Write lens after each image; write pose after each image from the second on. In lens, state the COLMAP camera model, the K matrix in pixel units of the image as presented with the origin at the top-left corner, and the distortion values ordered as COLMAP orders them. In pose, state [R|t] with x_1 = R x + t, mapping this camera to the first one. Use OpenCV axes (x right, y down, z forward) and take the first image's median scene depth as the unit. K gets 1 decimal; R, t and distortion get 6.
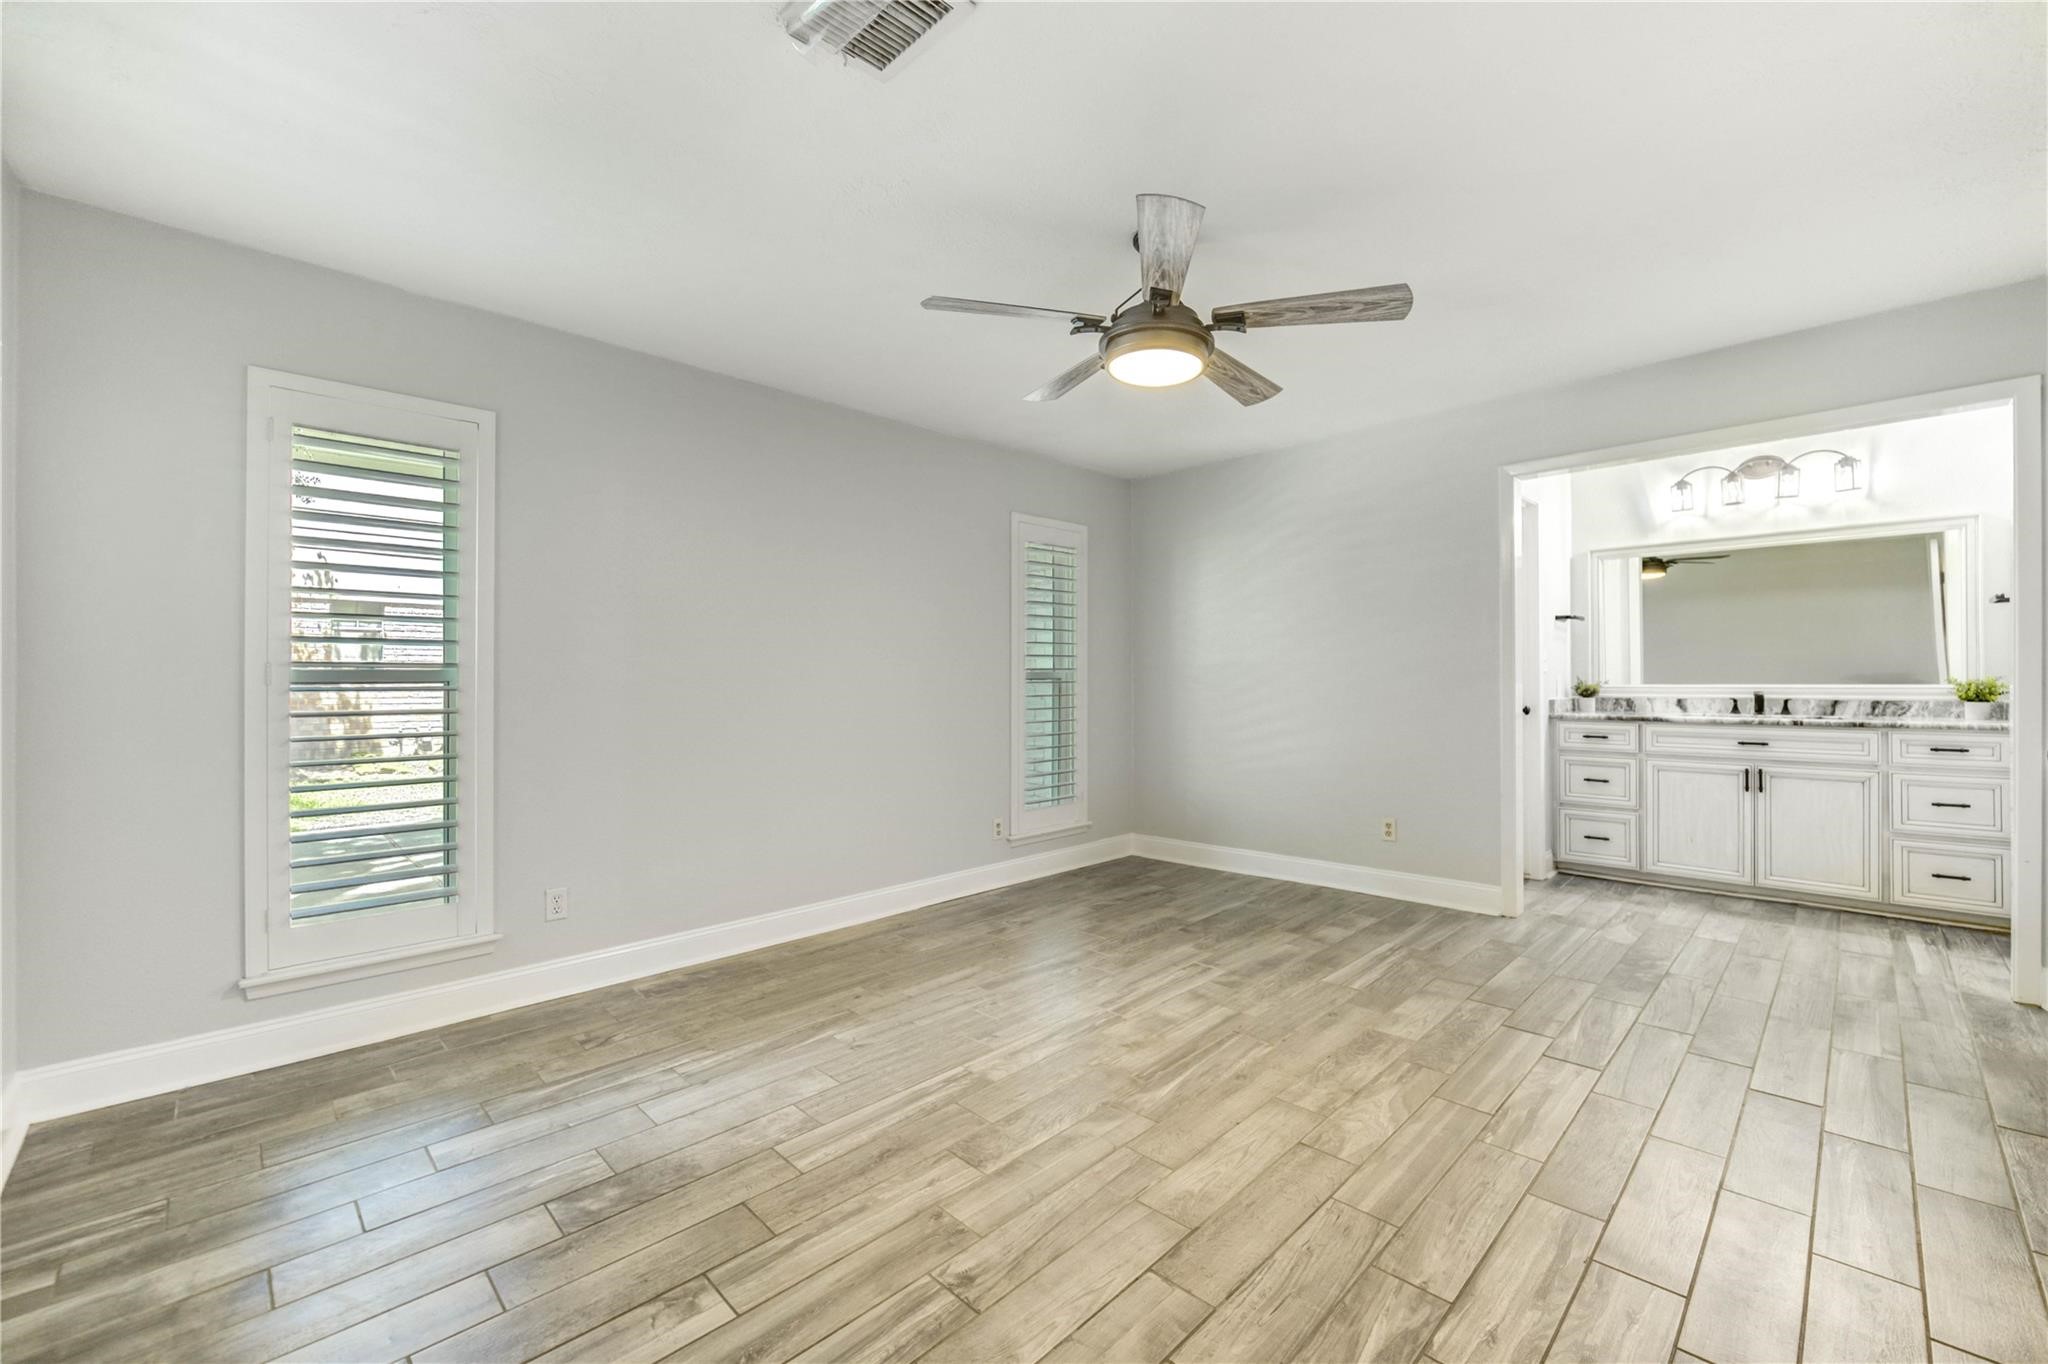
lens RADIAL K [[823.7, 0, 1059.3], [0, 823.7, 678.6], [0, 0, 1]] dist [-0.015212, 0.000167]
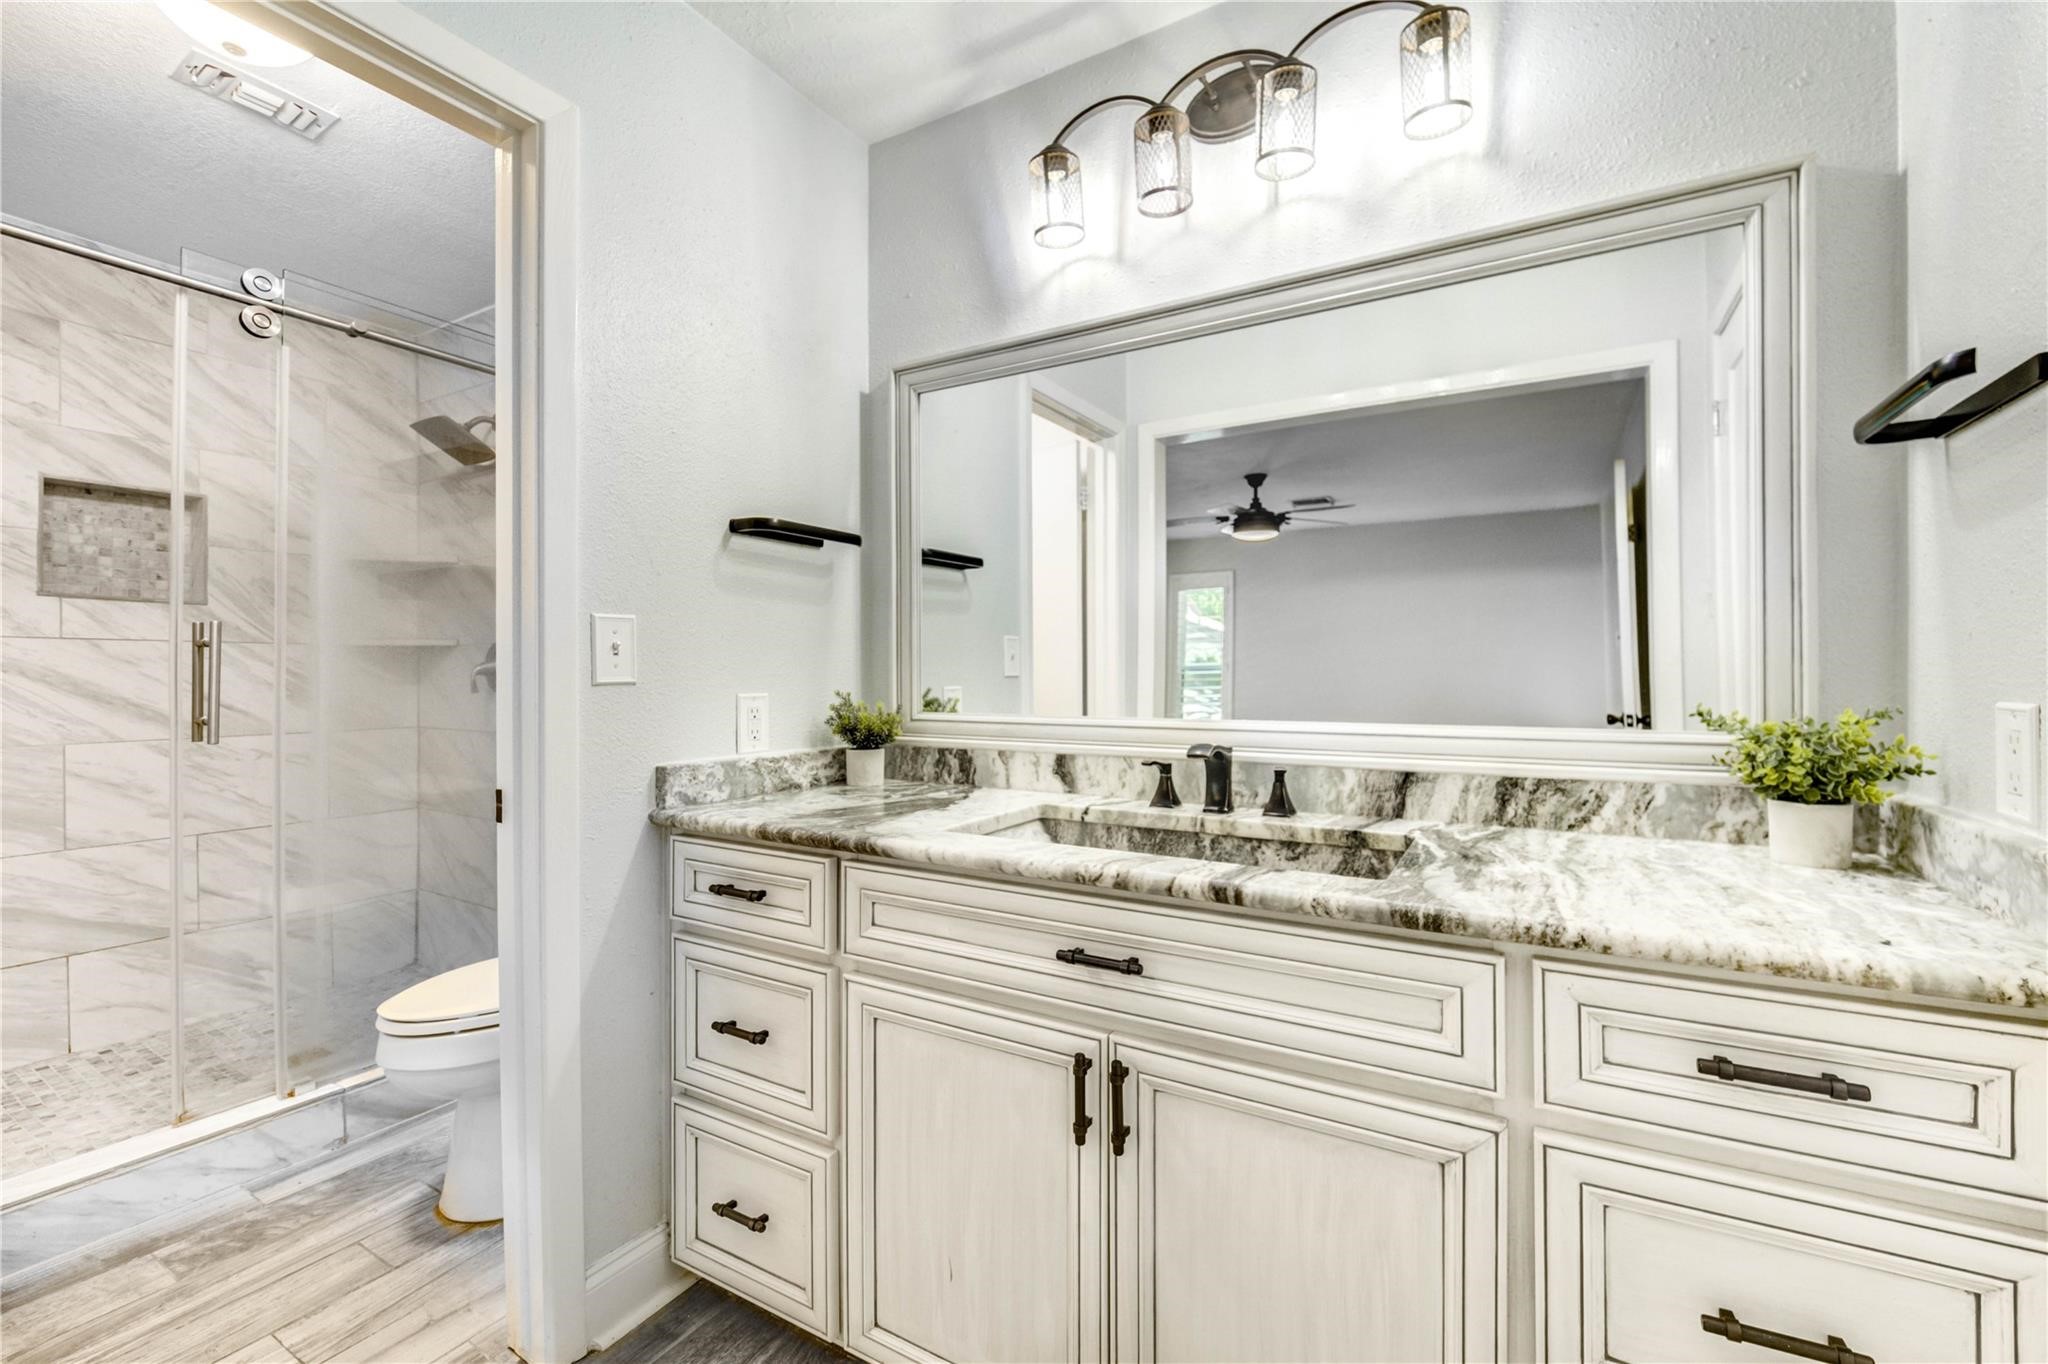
lens RADIAL K [[833.5, 0, 1020.7], [0, 833.5, 669.4], [0, 0, 1]] dist [-0.002432, -0.000238]
pose [[0.975617, 0.002430, 0.219465, 0.727475], [-0.001684, 0.999992, -0.003585, -0.013633], [-0.219472, 0.003128, 0.975614, 0.702976]]
